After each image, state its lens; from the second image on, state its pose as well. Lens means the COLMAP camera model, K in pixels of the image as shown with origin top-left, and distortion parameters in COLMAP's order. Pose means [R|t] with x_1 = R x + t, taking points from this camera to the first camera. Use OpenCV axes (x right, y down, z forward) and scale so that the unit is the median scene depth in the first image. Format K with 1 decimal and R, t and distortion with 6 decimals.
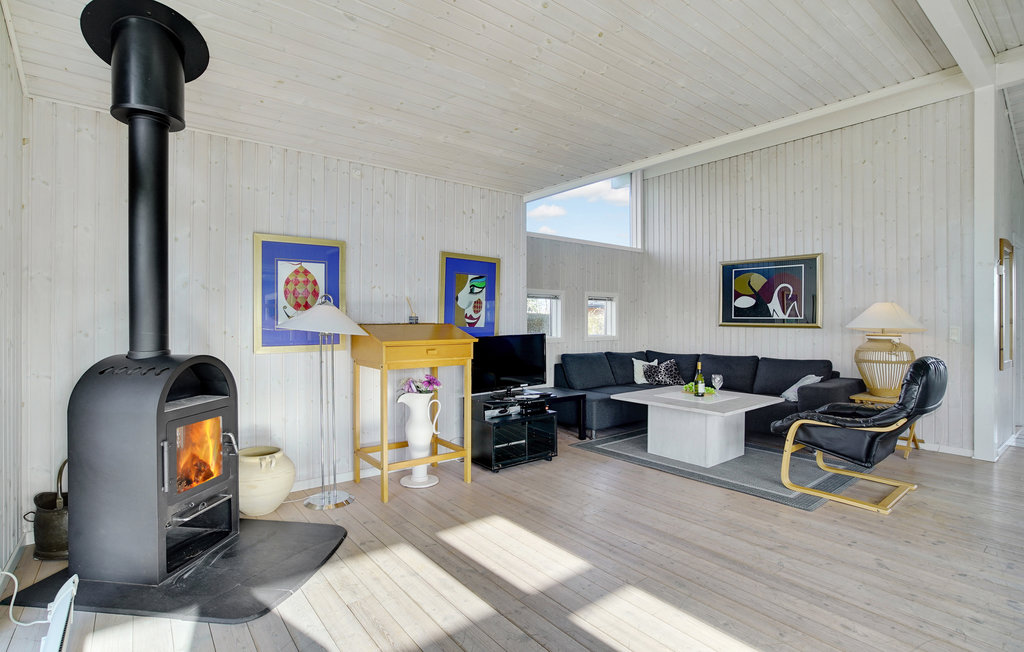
lens RADIAL K [[488.9, 0, 502.4], [0, 488.9, 333.1], [0, 0, 1]] dist [-0.037549, 0.006670]
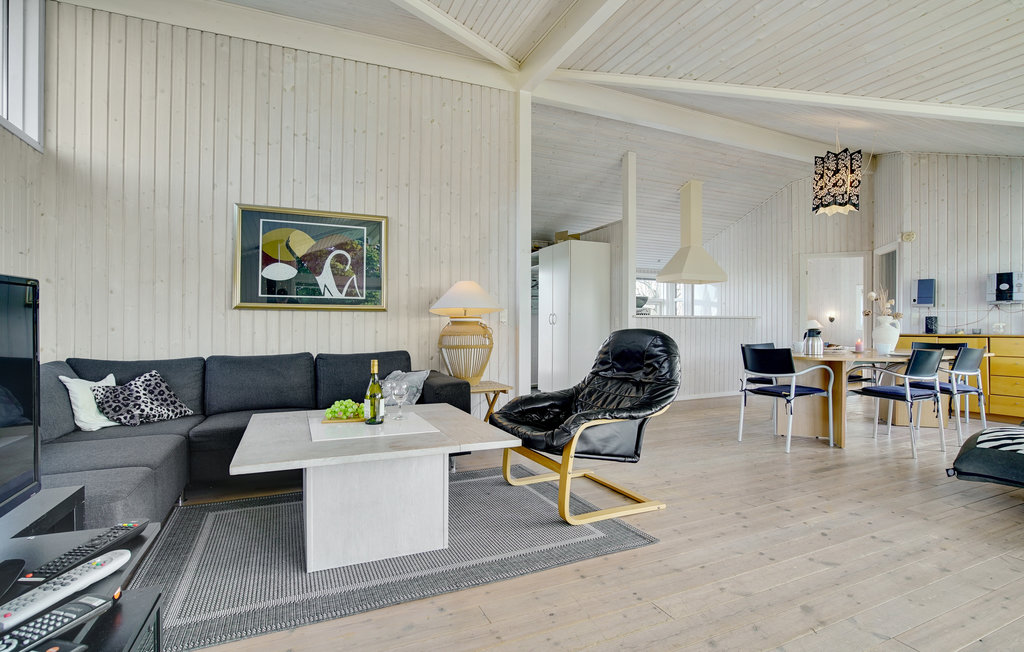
lens RADIAL K [[488.9, 0, 509.6], [0, 488.9, 330.0], [0, 0, 1]] dist [-0.037549, 0.006670]
pose [[0.235370, -0.008165, 0.971872, -0.068561], [0.030042, 0.999548, 0.001122, 0.024984], [-0.971441, 0.028933, 0.235509, 0.594977]]
